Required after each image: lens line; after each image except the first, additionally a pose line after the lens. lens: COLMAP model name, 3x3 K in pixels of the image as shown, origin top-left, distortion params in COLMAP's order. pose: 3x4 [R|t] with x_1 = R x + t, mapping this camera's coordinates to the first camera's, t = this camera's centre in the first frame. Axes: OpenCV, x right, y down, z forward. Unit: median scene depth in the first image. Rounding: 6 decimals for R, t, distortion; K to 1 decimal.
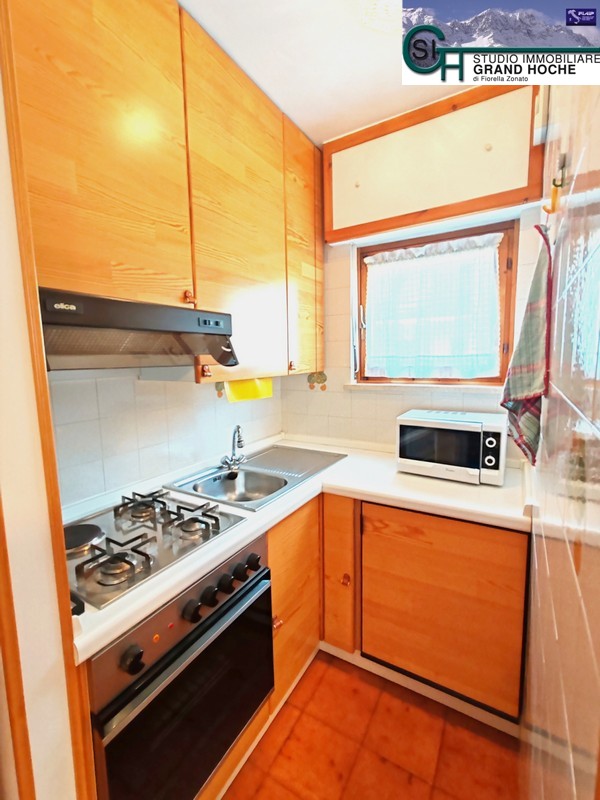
lens RADIAL K [[358.3, 0, 303.6], [0, 358.3, 401.3], [0, 0, 1]] dist [0.003642, 0.000432]
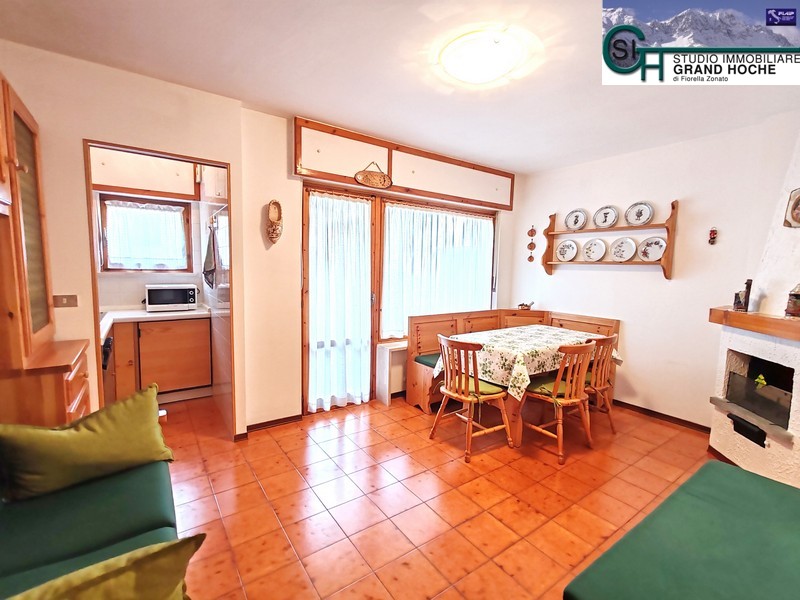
lens RADIAL K [[358.3, 0, 399.4], [0, 358.3, 300.8], [0, 0, 1]] dist [0.003642, 0.000432]
pose [[0.413051, -0.057644, 0.908882, -1.119550], [0.078288, 0.996548, 0.027625, 0.201427], [-0.907337, 0.059744, 0.416138, -1.322144]]
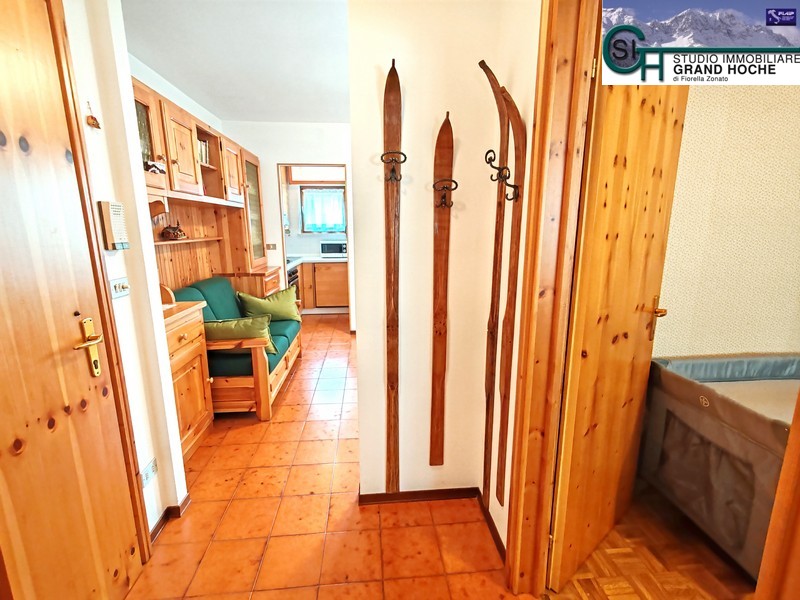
lens RADIAL K [[358.3, 0, 395.2], [0, 358.3, 298.2], [0, 0, 1]] dist [0.003642, 0.000432]
pose [[0.821144, -0.095367, 0.562697, -1.213669], [0.055474, 0.994609, 0.087615, 0.344331], [-0.568019, -0.040730, 0.822007, -2.423113]]
